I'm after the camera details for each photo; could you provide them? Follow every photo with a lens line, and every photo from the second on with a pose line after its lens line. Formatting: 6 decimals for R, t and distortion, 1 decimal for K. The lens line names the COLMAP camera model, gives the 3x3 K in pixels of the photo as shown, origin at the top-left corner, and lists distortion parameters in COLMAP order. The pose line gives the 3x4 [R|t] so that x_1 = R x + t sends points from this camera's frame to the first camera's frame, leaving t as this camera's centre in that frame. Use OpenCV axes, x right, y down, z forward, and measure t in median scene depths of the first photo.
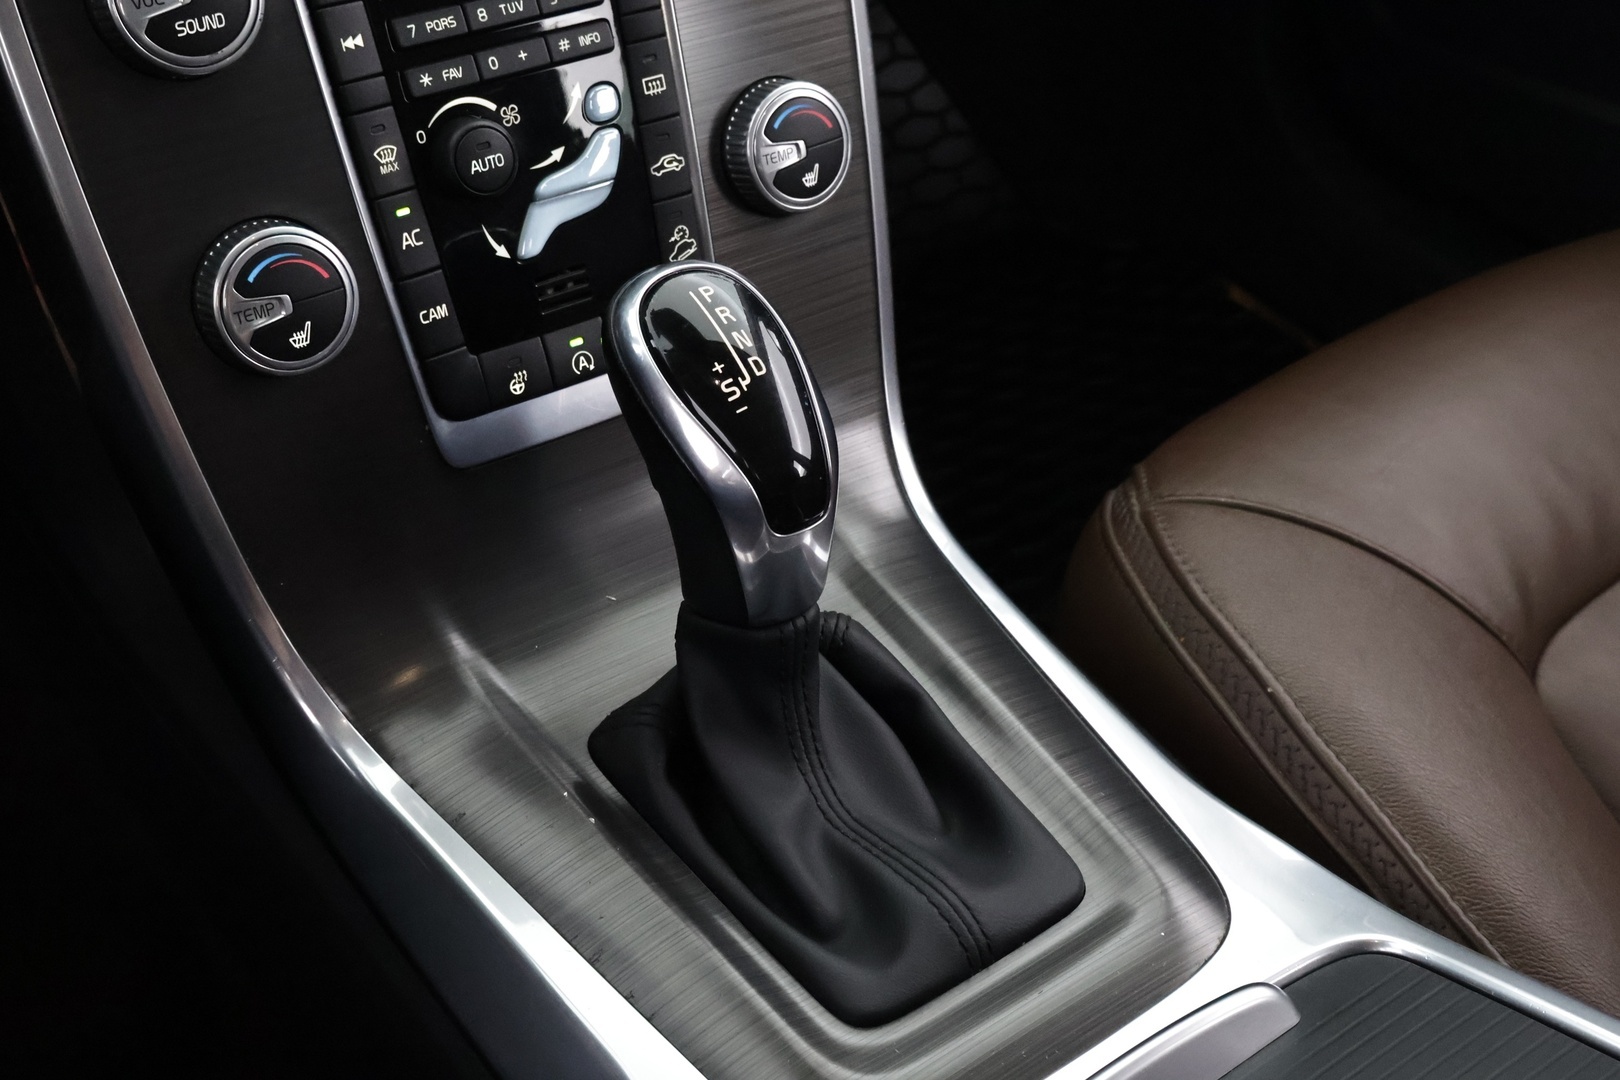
lens RADIAL K [[1900.7, 0, 800.6], [0, 1900.7, 542.0], [0, 0, 1]] dist [0.000089, 0.000000]
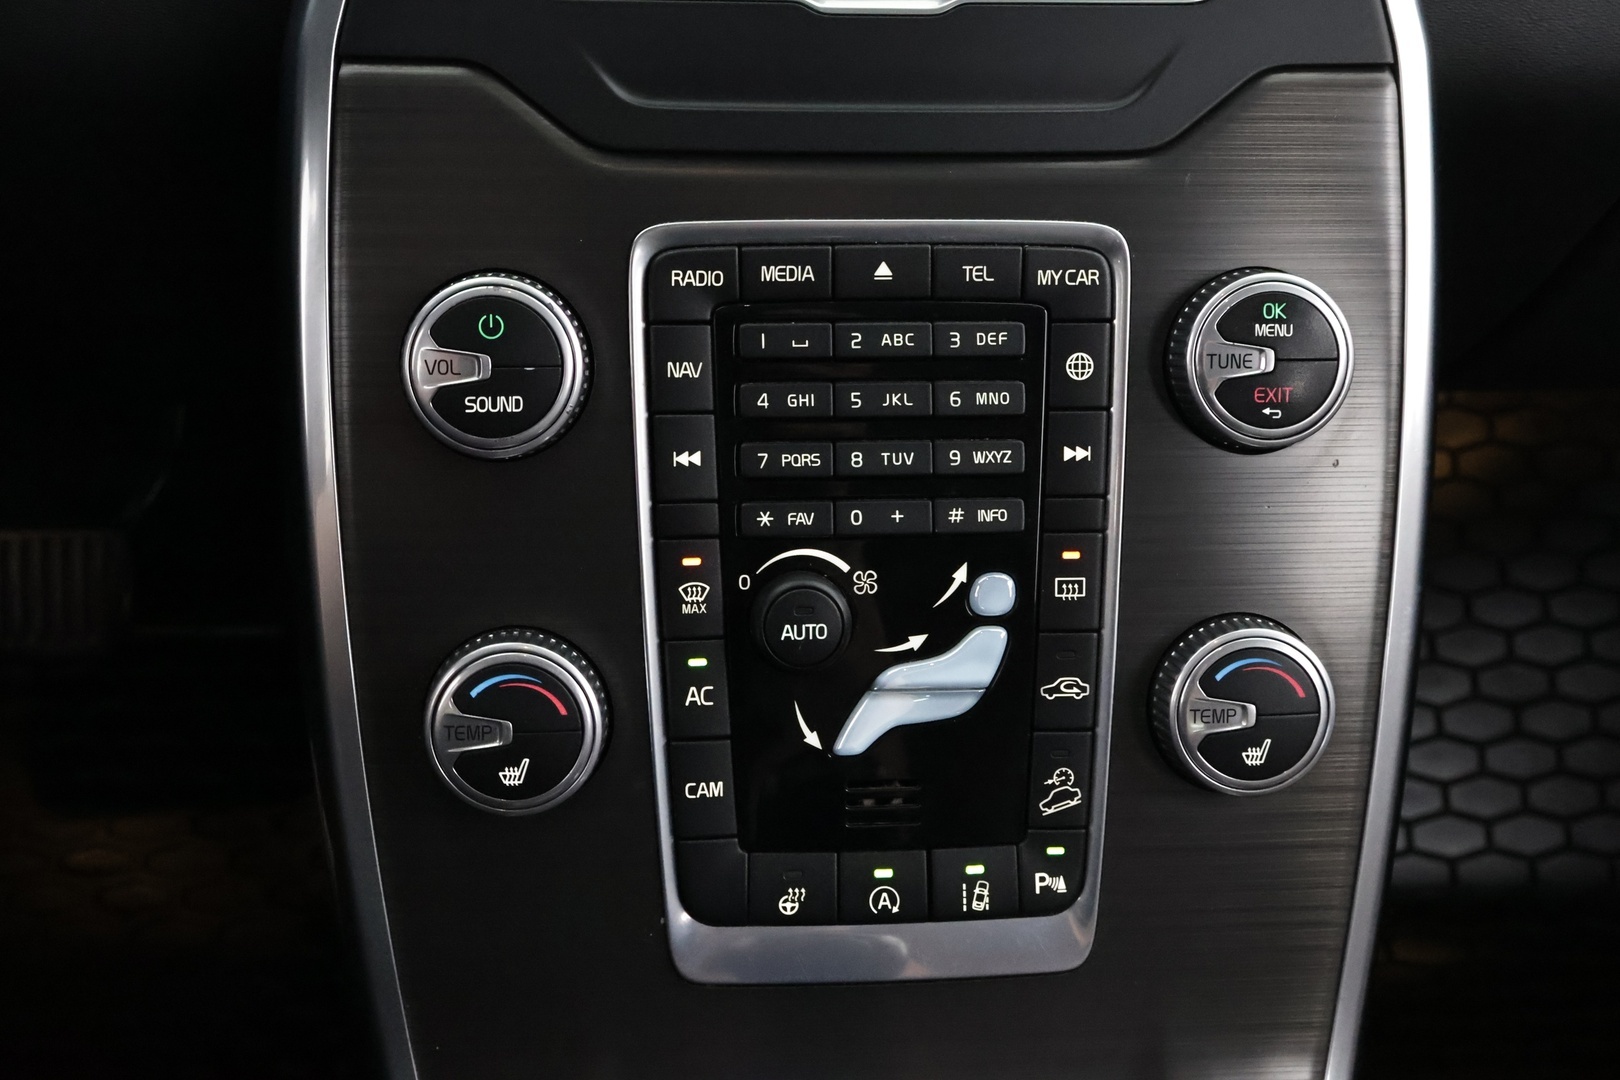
lens RADIAL K [[2149.4, 0, 817.6], [0, 2149.4, 549.2], [0, 0, 1]] dist [-0.010478, 0.000000]
pose [[0.850660, 0.224958, -0.475155, 0.263801], [-0.317635, 0.940128, -0.123559, -0.118543], [0.418911, 0.256032, 0.871184, 0.189605]]
